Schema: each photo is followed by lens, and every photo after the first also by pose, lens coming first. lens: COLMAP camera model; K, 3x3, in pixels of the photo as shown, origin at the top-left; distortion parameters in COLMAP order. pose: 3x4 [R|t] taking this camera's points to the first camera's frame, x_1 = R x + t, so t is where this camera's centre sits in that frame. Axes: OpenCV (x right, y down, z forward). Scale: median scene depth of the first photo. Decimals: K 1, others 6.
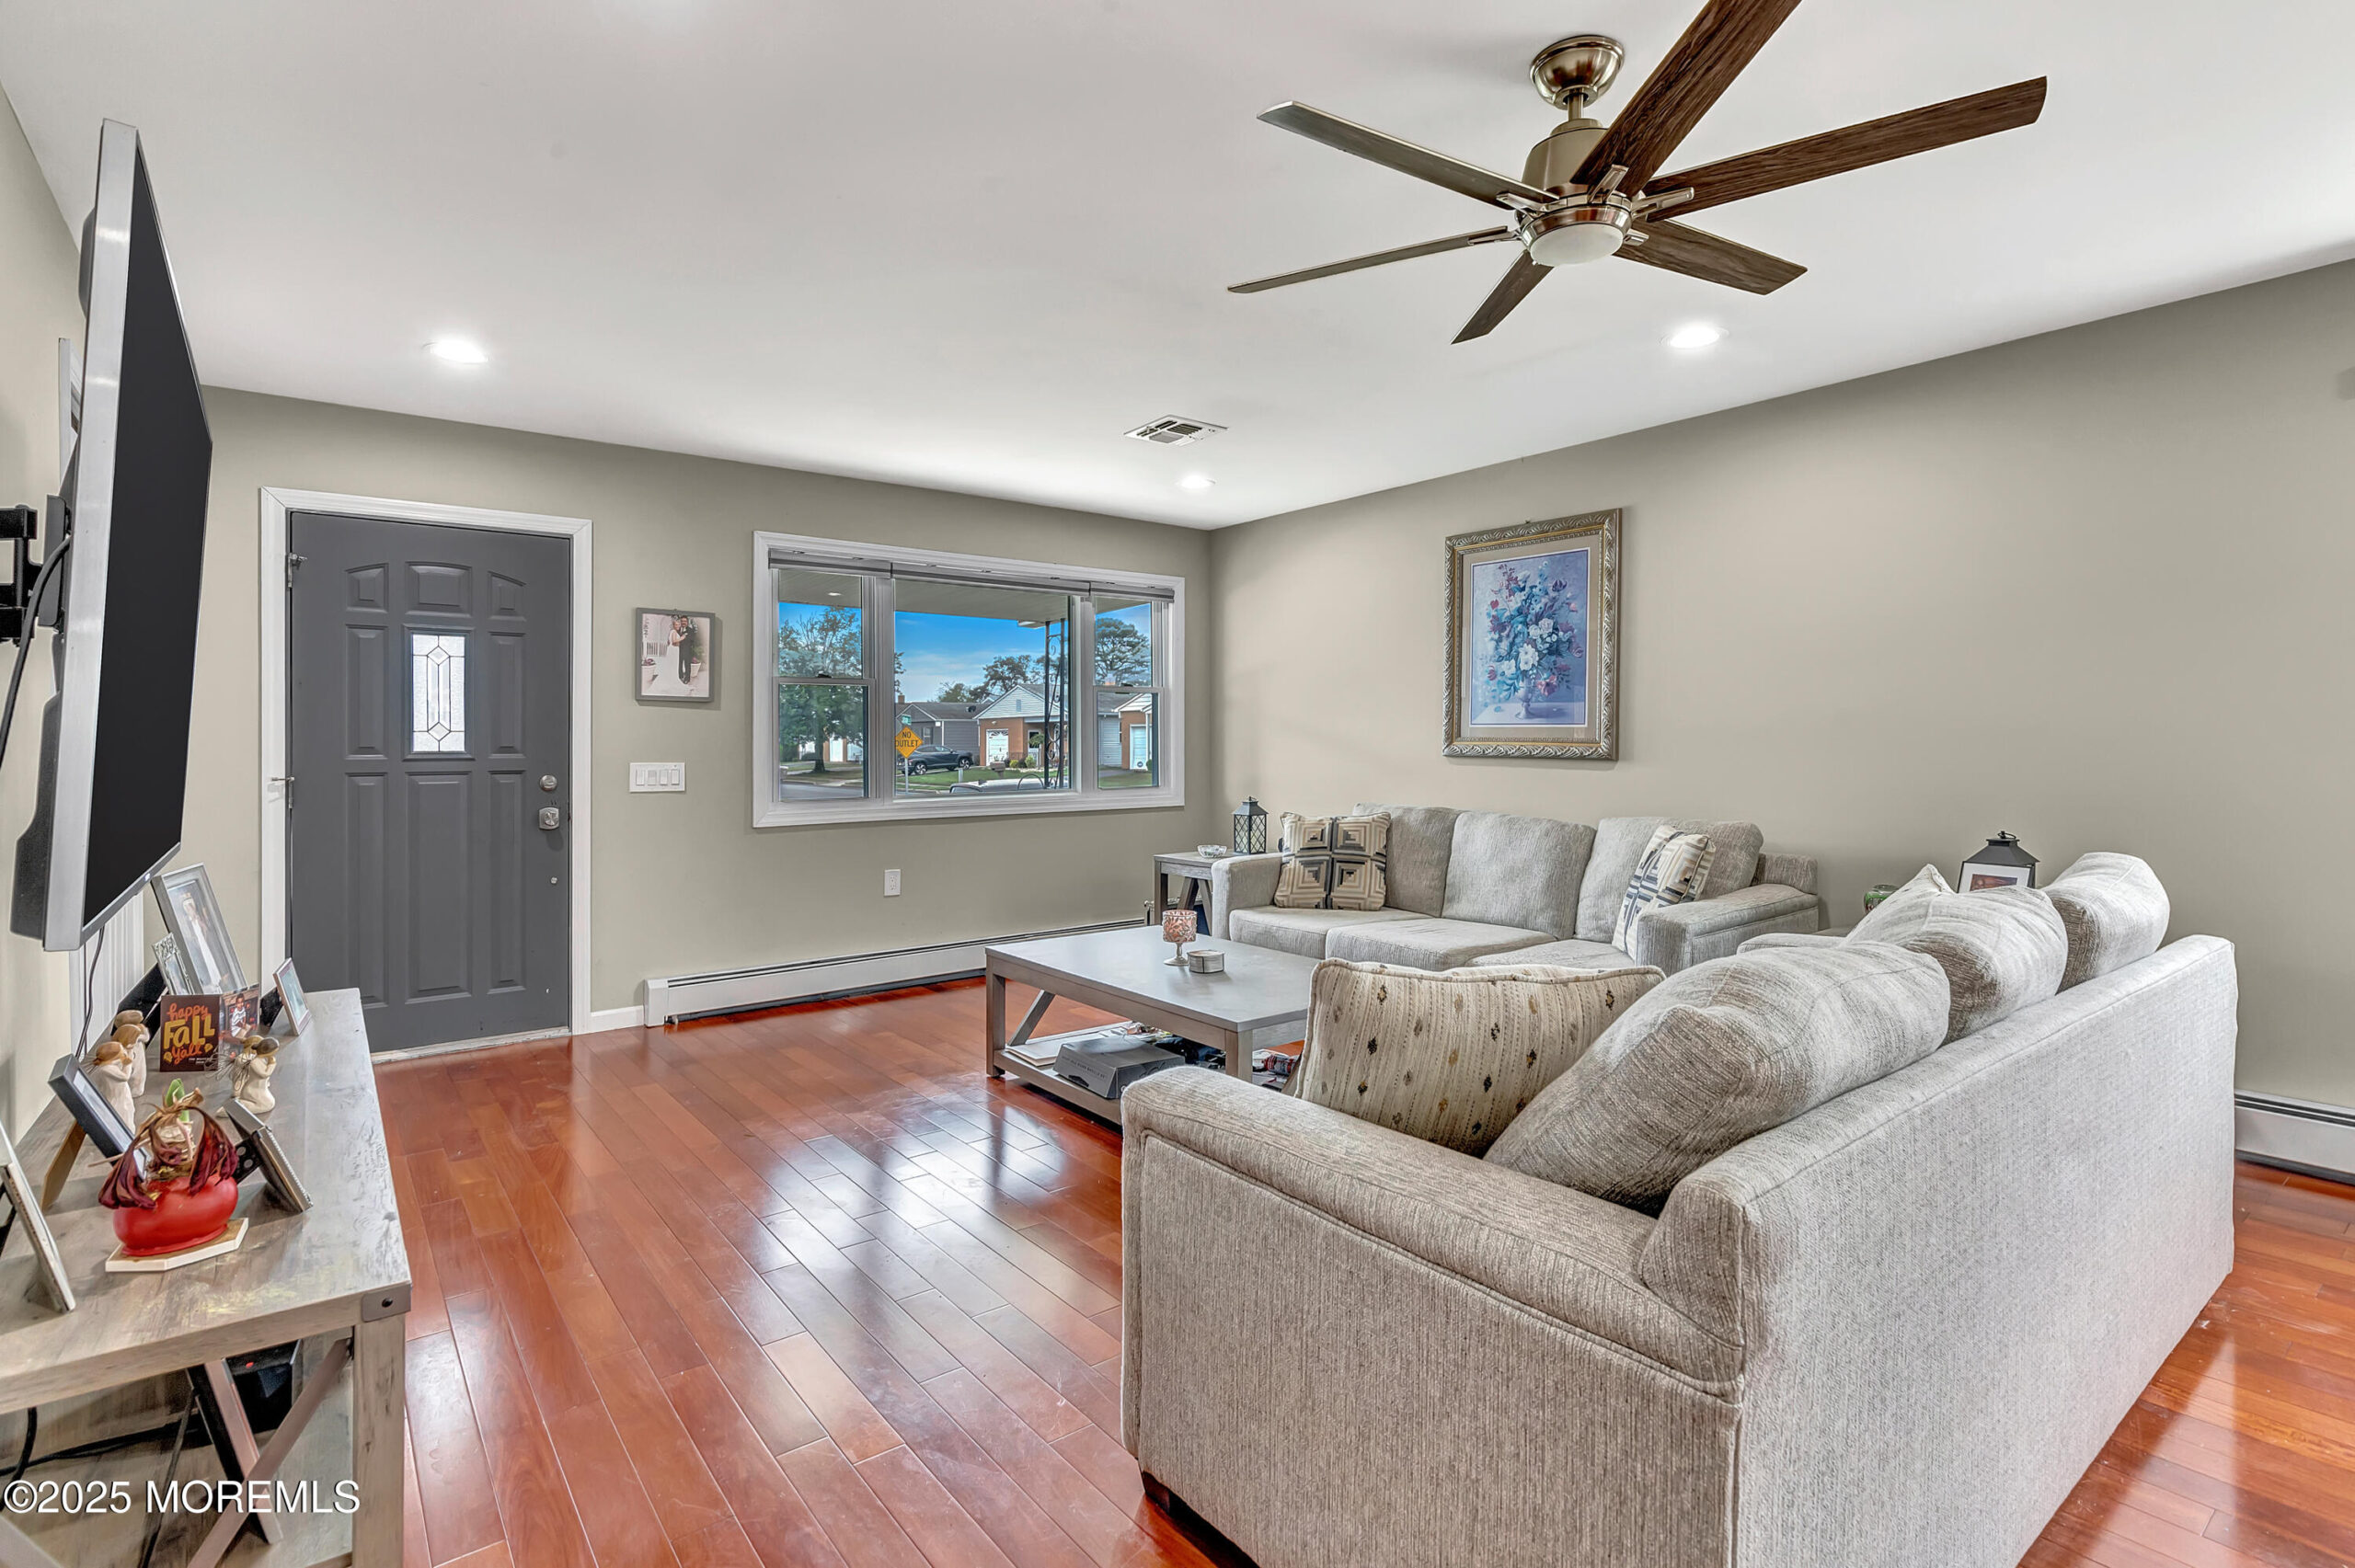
lens RADIAL K [[1146.1, 0, 1208.7], [0, 1146.1, 746.2], [0, 0, 1]] dist [0.006112, 0.000512]
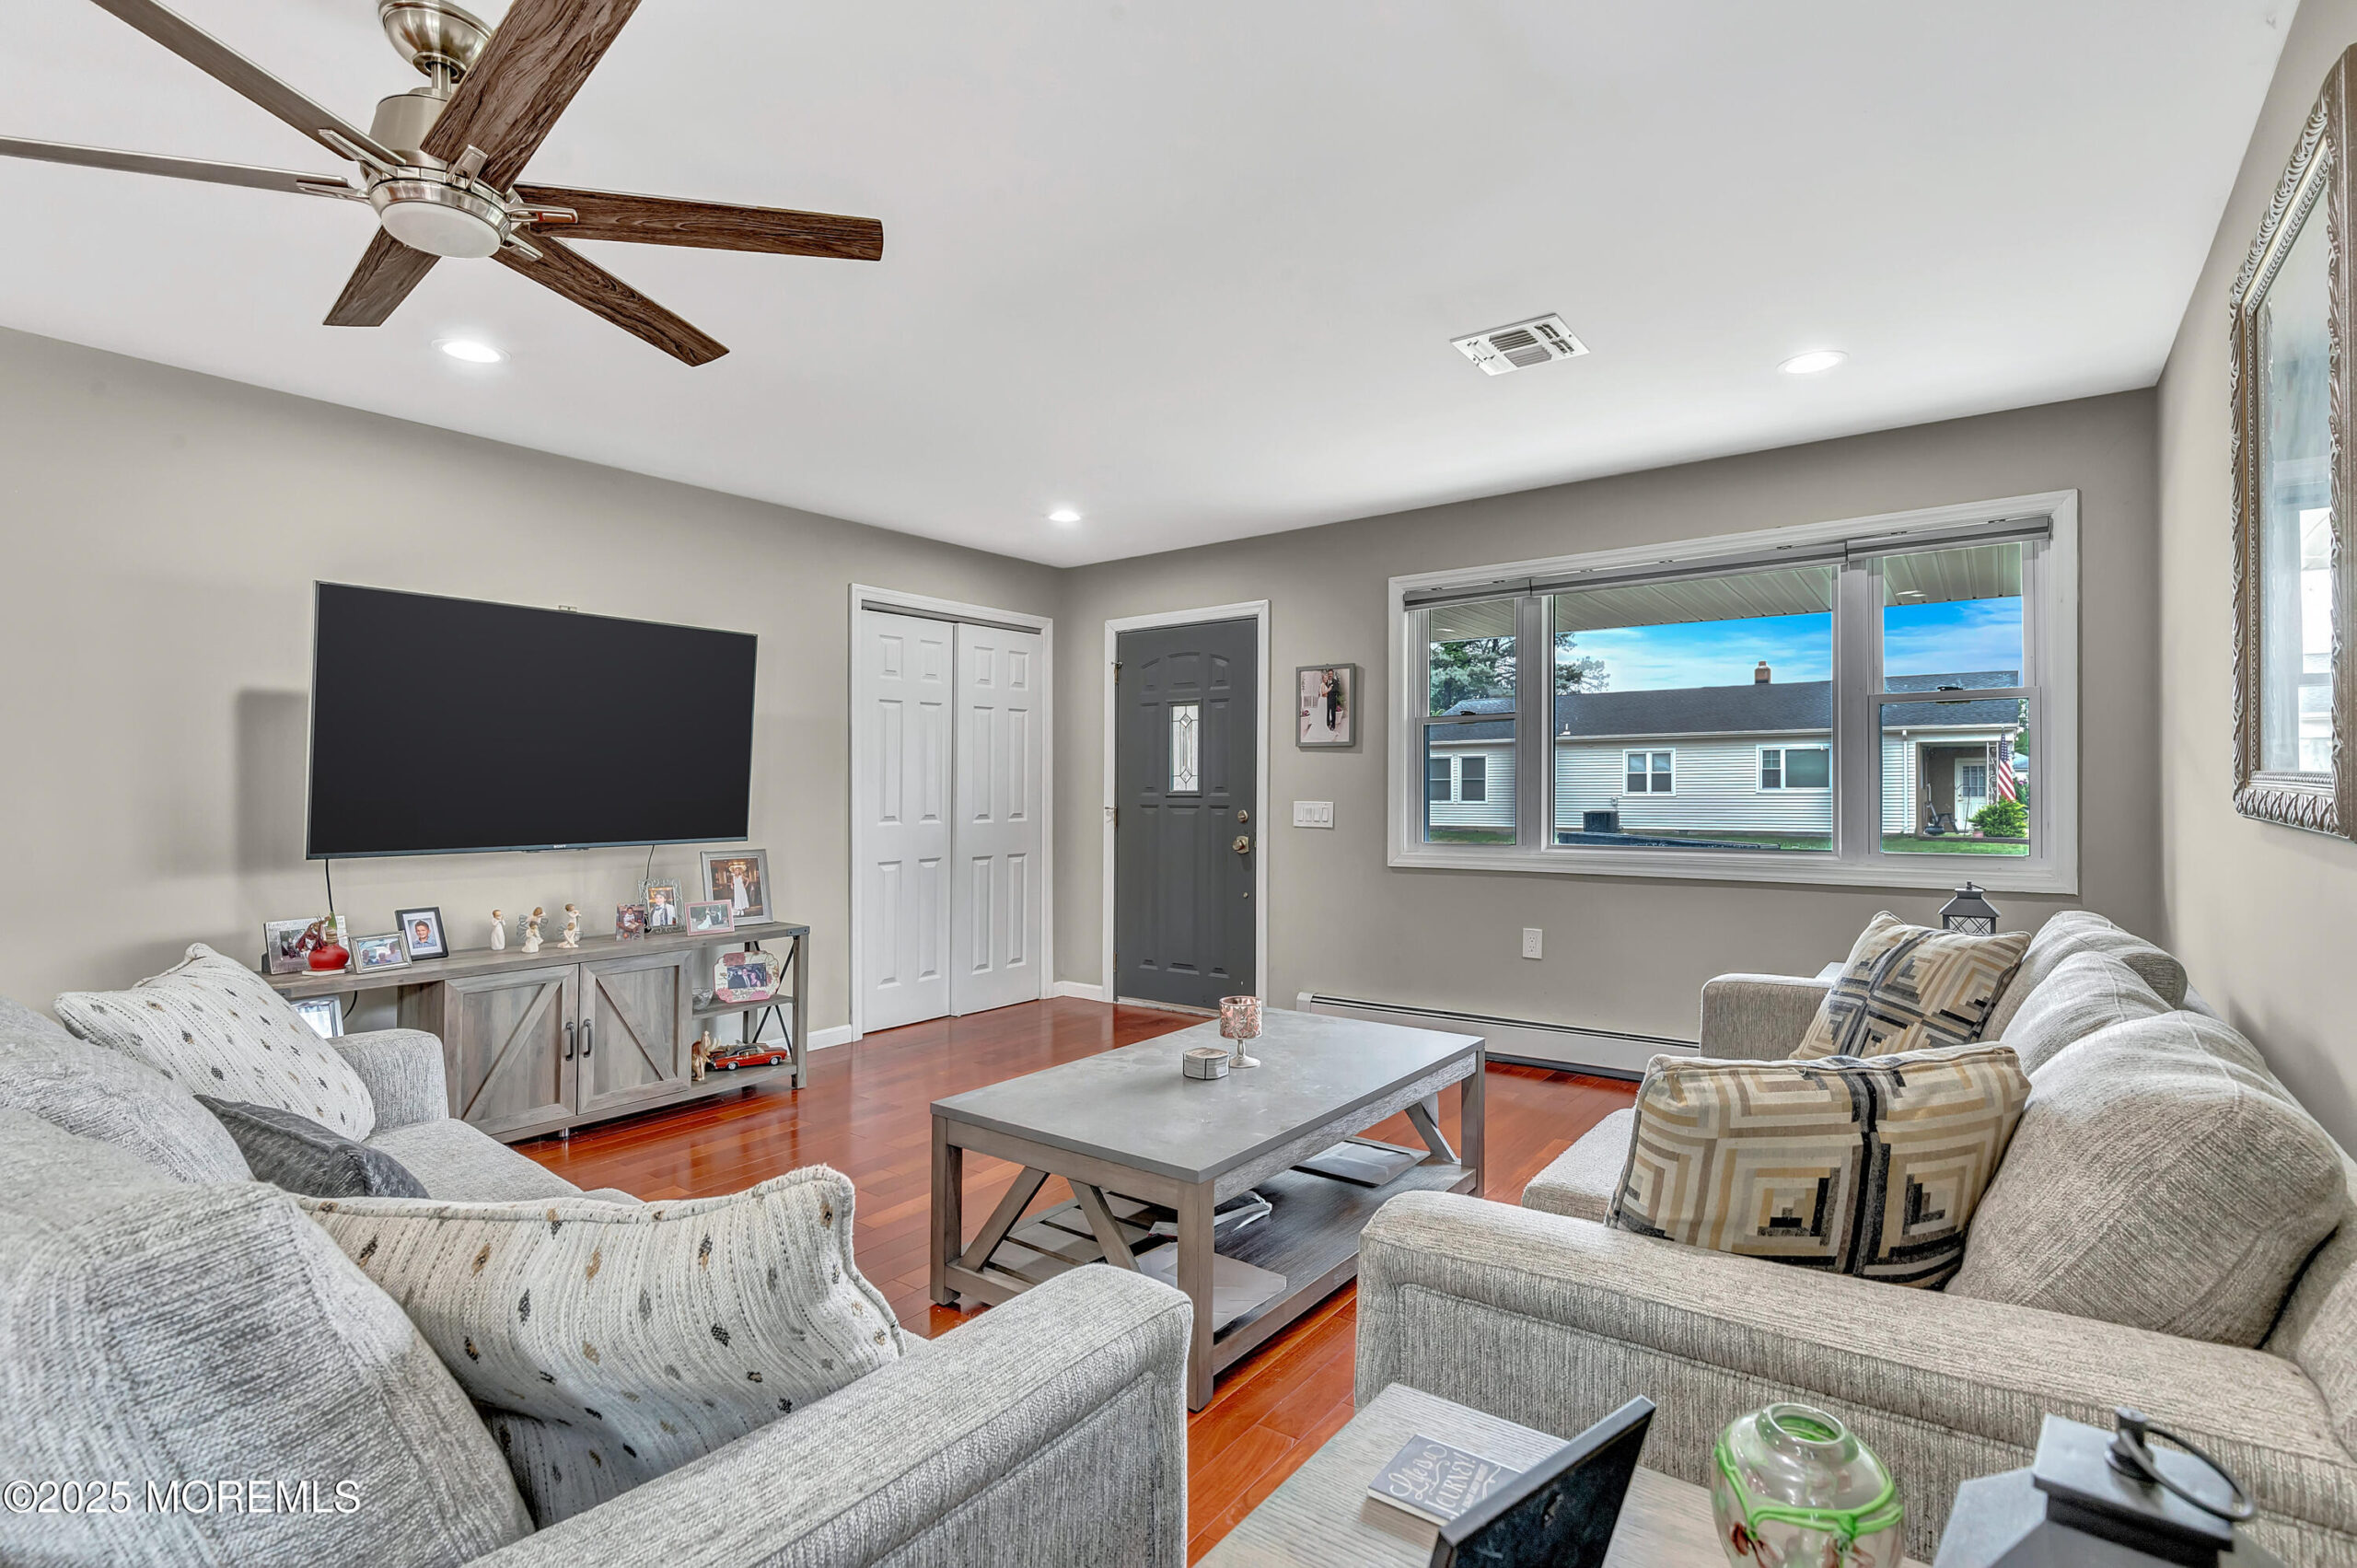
lens RADIAL K [[1106.3, 0, 1178.5], [0, 1106.3, 784.0], [0, 0, 1]] dist [0.000923, 0.000042]
pose [[0.253277, 0.001041, -0.967393, 0.550846], [0.001528, 0.999998, 0.001476, -0.004694], [0.967393, -0.001852, 0.253275, 0.601221]]
